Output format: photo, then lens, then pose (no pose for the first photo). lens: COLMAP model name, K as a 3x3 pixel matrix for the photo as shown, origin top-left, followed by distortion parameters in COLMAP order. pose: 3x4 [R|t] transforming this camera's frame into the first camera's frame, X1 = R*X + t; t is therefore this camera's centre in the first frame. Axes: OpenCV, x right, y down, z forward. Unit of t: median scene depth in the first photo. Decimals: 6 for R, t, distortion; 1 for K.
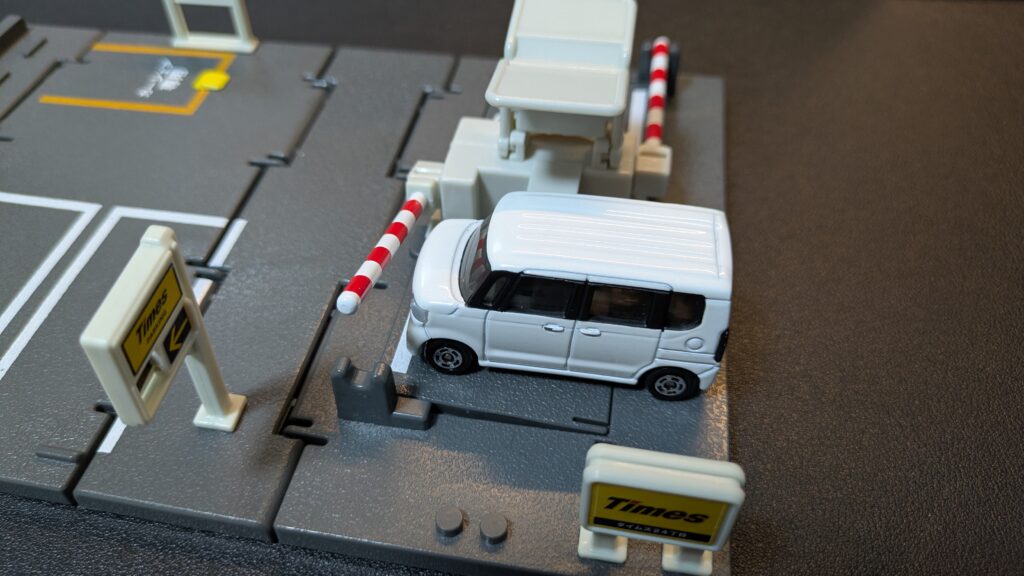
lens RADIAL K [[820.5, 0, 513.5], [0, 820.5, 314.2], [0, 0, 1]] dist [-0.033820, -0.023538]
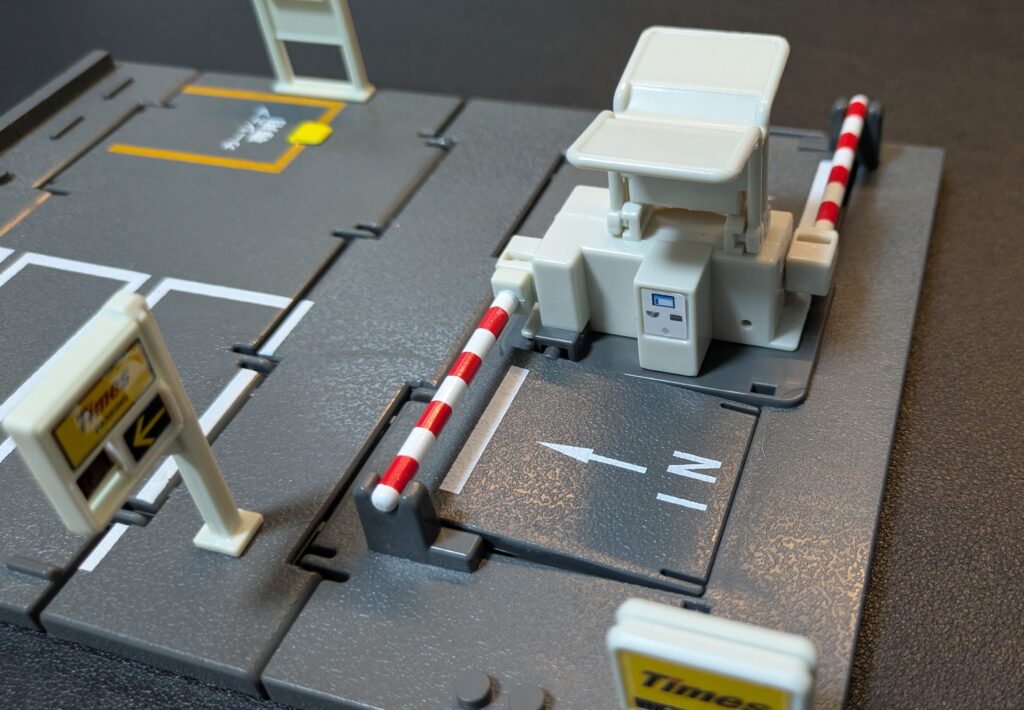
lens RADIAL K [[1059.5, 0, 668.1], [0, 1059.5, 378.9], [0, 0, 1]] dist [-0.040541, 0.000000]
pose [[0.992201, 0.053604, -0.112529, 0.181812], [-0.061337, 0.995905, -0.066417, 0.012283], [0.108508, 0.072801, 0.991426, 0.006283]]
